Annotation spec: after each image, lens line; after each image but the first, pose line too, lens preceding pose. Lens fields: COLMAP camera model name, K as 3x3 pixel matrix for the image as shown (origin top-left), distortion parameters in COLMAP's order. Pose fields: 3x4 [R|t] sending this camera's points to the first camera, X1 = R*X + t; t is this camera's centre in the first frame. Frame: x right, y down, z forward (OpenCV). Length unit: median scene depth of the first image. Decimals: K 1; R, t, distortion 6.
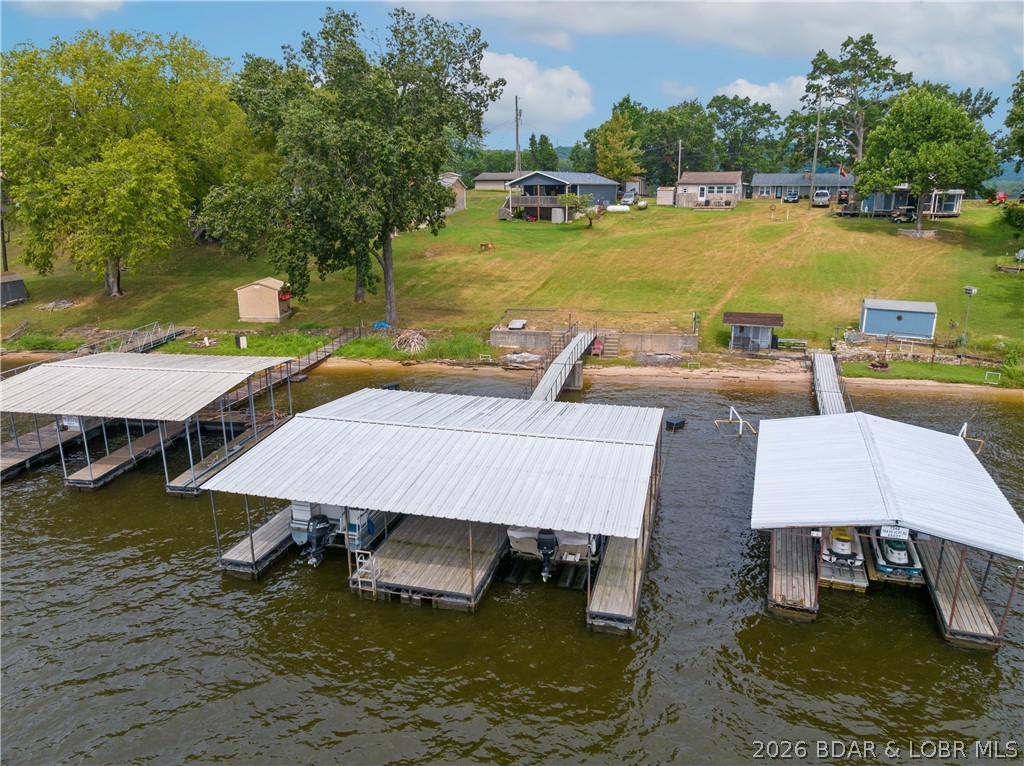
lens RADIAL K [[724.4, 0, 510.8], [0, 724.4, 381.0], [0, 0, 1]] dist [-0.036484, -0.002402]
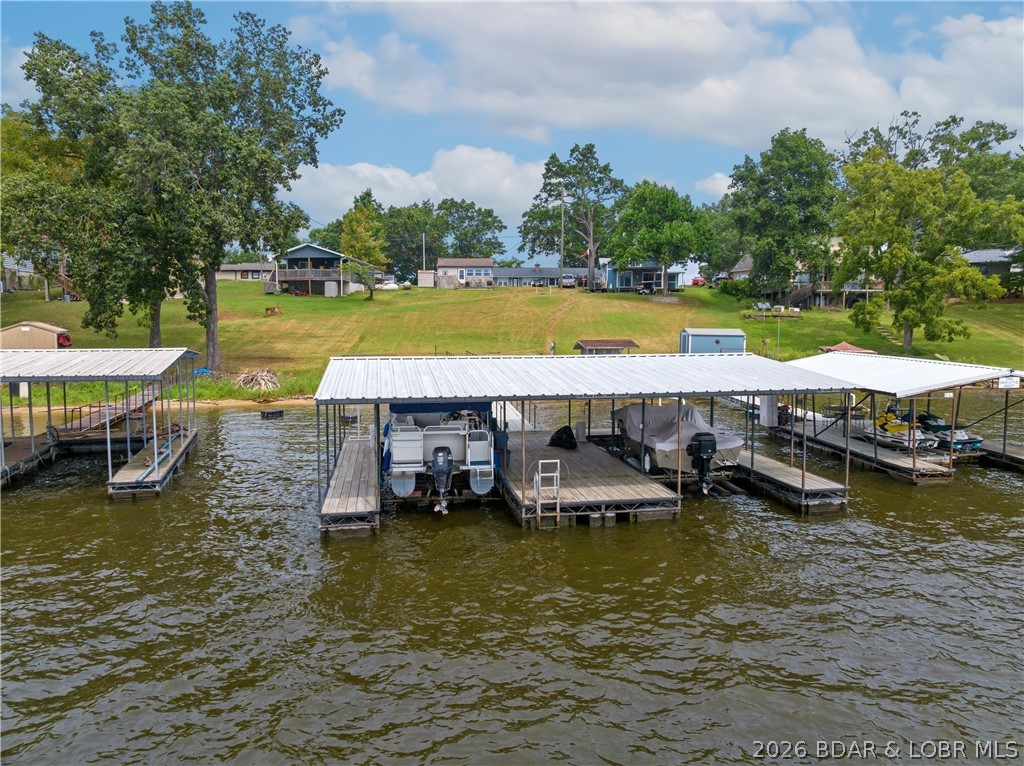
lens RADIAL K [[724.4, 0, 514.2], [0, 724.4, 384.3], [0, 0, 1]] dist [-0.036484, -0.002402]
pose [[0.901308, -0.032997, 0.431919, -0.133129], [0.106754, 0.983261, -0.147652, 0.061397], [-0.419818, 0.179189, 0.889744, 0.068910]]
